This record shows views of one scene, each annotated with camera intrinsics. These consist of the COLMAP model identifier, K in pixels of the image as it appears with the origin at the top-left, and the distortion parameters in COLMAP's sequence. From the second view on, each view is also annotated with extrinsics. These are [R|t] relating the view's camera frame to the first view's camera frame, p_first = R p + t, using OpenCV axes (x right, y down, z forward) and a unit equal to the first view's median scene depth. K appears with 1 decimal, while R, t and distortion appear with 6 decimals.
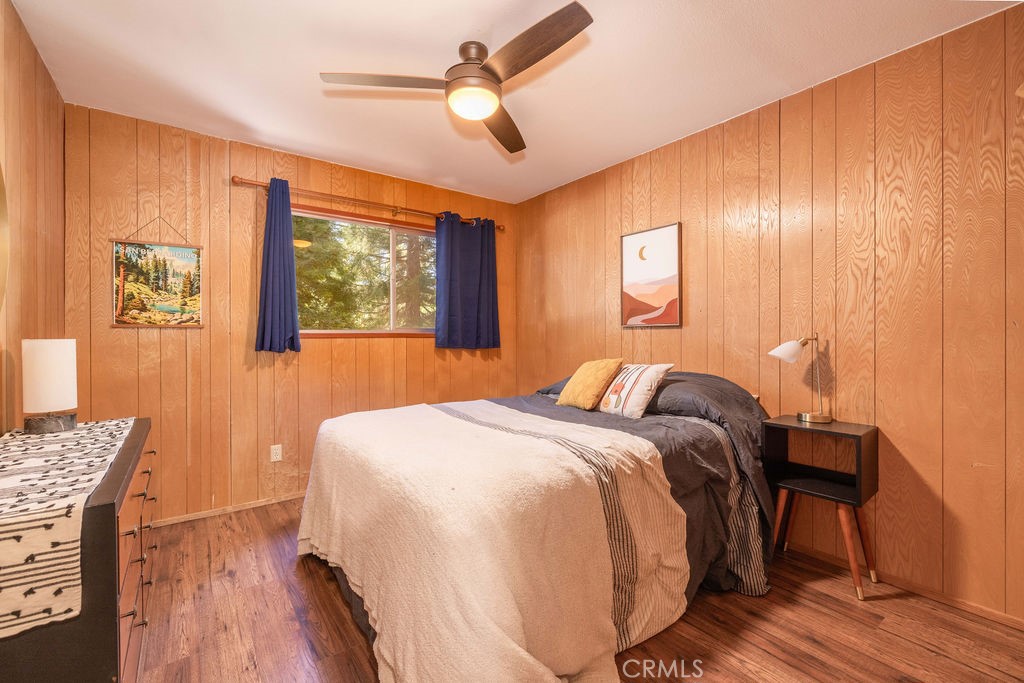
lens RADIAL K [[431.3, 0, 517.0], [0, 431.3, 337.3], [0, 0, 1]] dist [-0.004909, -0.000378]
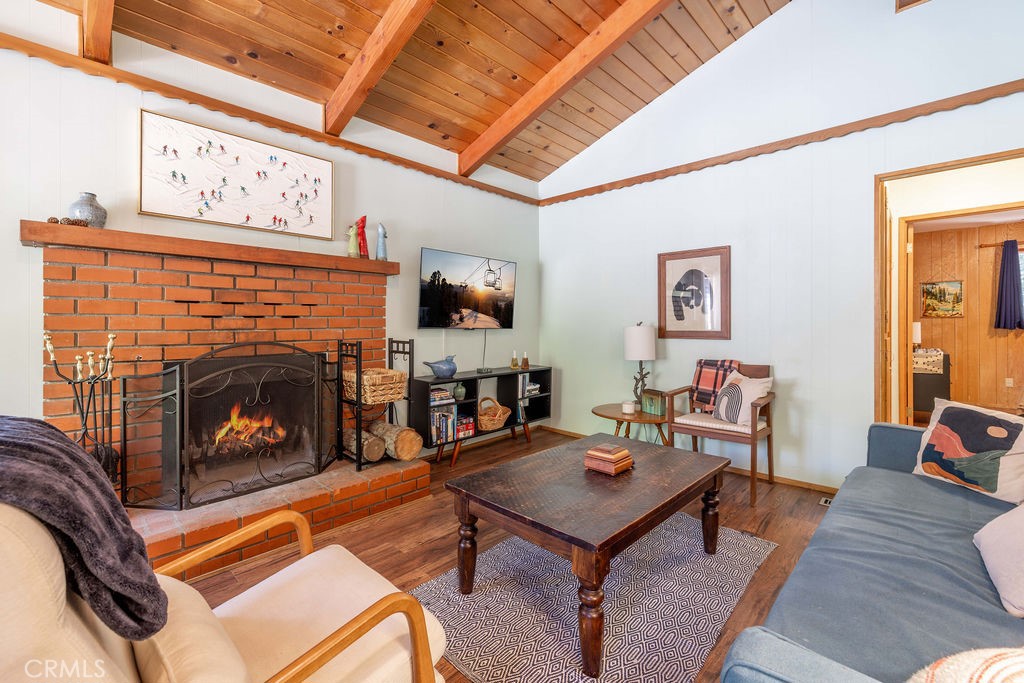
lens RADIAL K [[431.3, 0, 497.5], [0, 431.3, 323.5], [0, 0, 1]] dist [-0.004909, -0.000378]
pose [[0.135915, 0.000836, -0.990720, 1.127914], [-0.000132, 1.000000, 0.000826, 0.008250], [0.990720, 0.000018, 0.135915, -1.676934]]
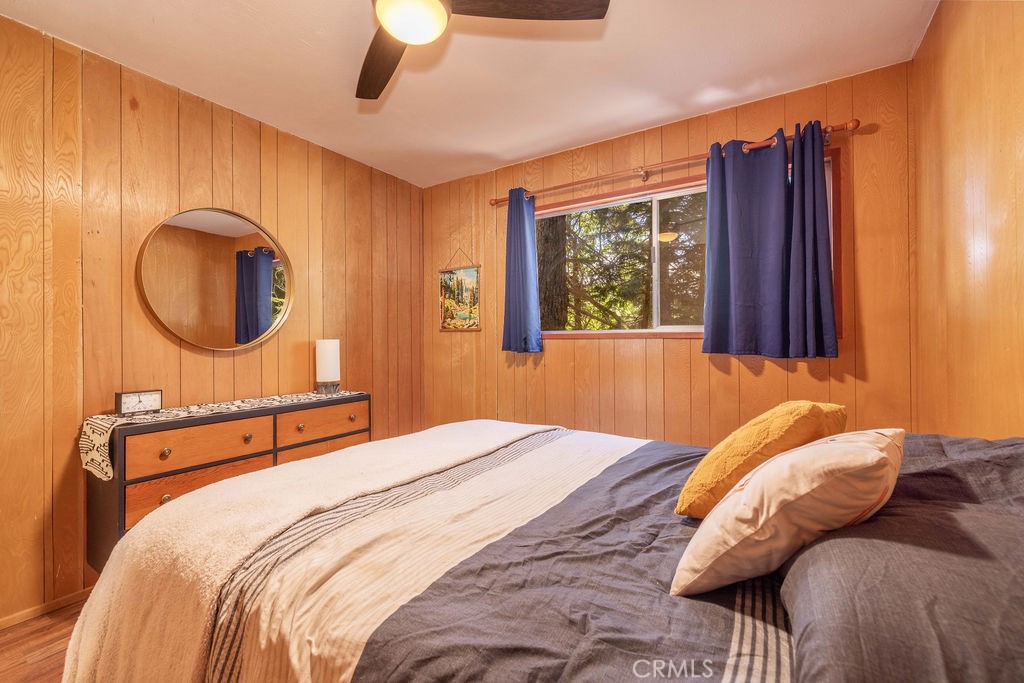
lens RADIAL K [[431.3, 0, 512.1], [0, 431.3, 339.2], [0, 0, 1]] dist [-0.004909, -0.000378]
pose [[0.341878, 0.003795, -0.939737, 0.478560], [-0.000226, 0.999992, 0.003957, -0.001739], [0.939744, -0.001141, 0.341876, 0.678516]]
